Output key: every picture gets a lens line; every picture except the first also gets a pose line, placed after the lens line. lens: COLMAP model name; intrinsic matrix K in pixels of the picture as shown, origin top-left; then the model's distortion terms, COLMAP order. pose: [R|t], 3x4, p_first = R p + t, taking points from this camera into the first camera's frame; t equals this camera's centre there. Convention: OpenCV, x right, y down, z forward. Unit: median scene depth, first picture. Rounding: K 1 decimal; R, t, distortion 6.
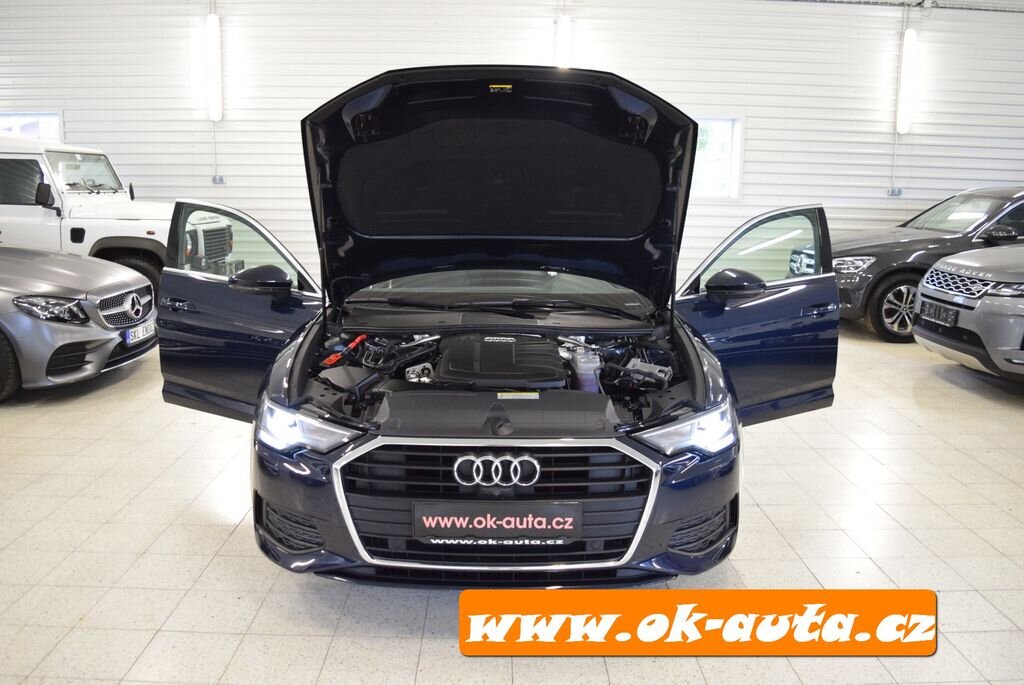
lens RADIAL K [[846.2, 0, 511.6], [0, 846.2, 342.8], [0, 0, 1]] dist [-0.085442, 0.019377]
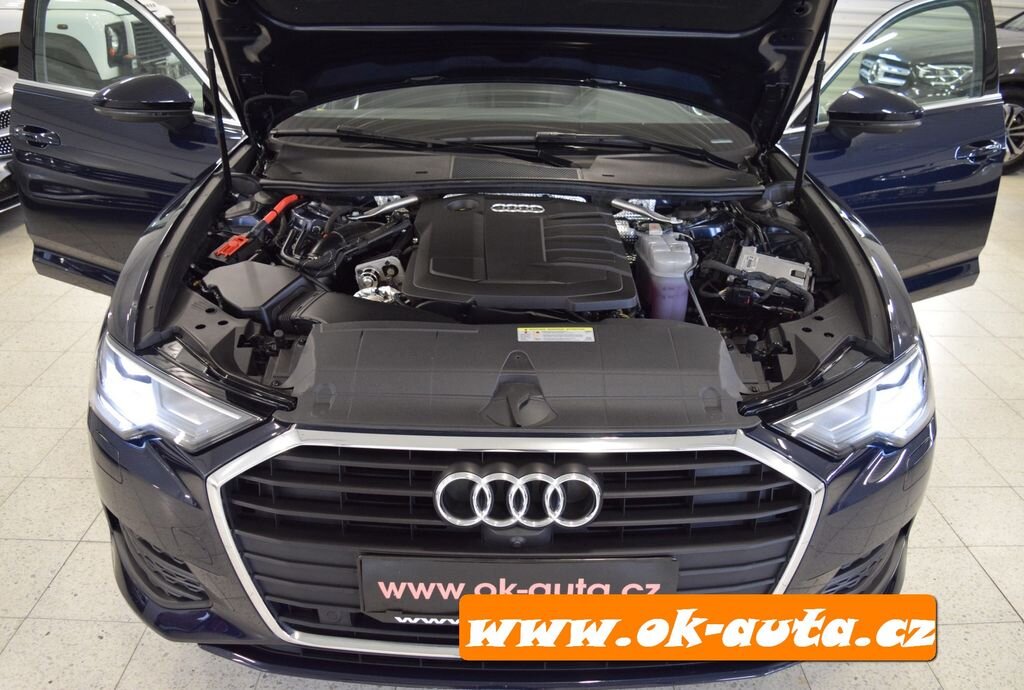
lens RADIAL K [[847.6, 0, 515.1], [0, 847.6, 340.6], [0, 0, 1]] dist [-0.072058, -0.007043]
pose [[0.999967, 0.006838, 0.004367, -0.018258], [-0.007647, 0.974223, 0.225456, -0.049362], [-0.002713, -0.225482, 0.974244, 0.418270]]
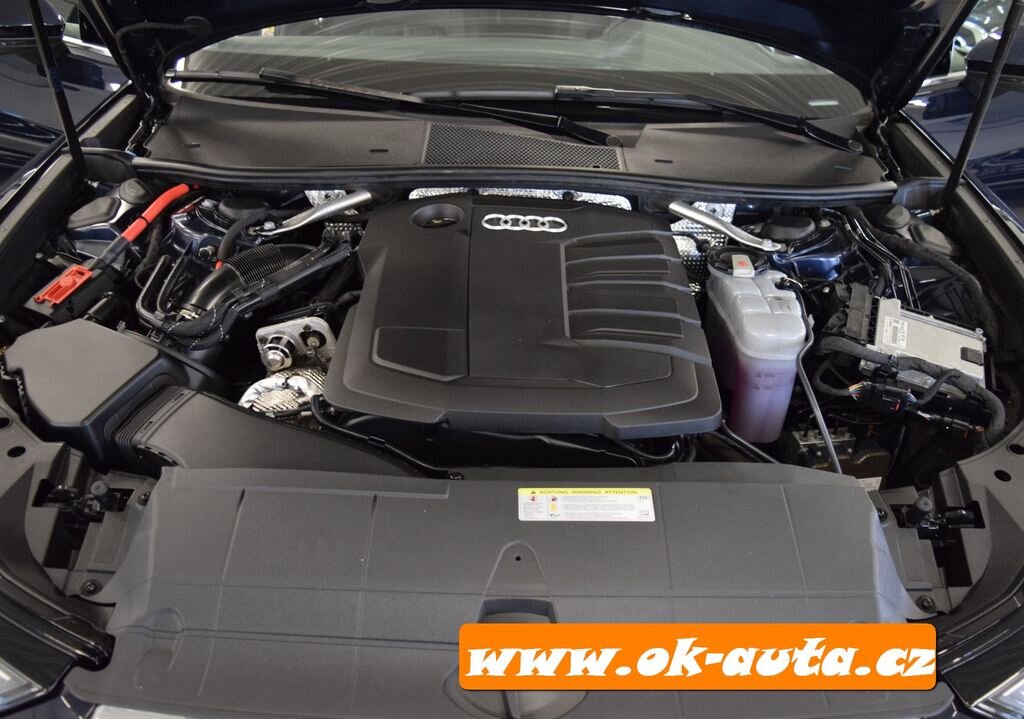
lens RADIAL K [[883.1, 0, 534.3], [0, 883.1, 354.7], [0, 0, 1]] dist [-0.077782, 0.005373]
pose [[0.999473, 0.024984, 0.020739, -0.016733], [-0.030491, 0.941736, 0.334969, -0.083395], [-0.011162, -0.335424, 0.942001, 0.638731]]
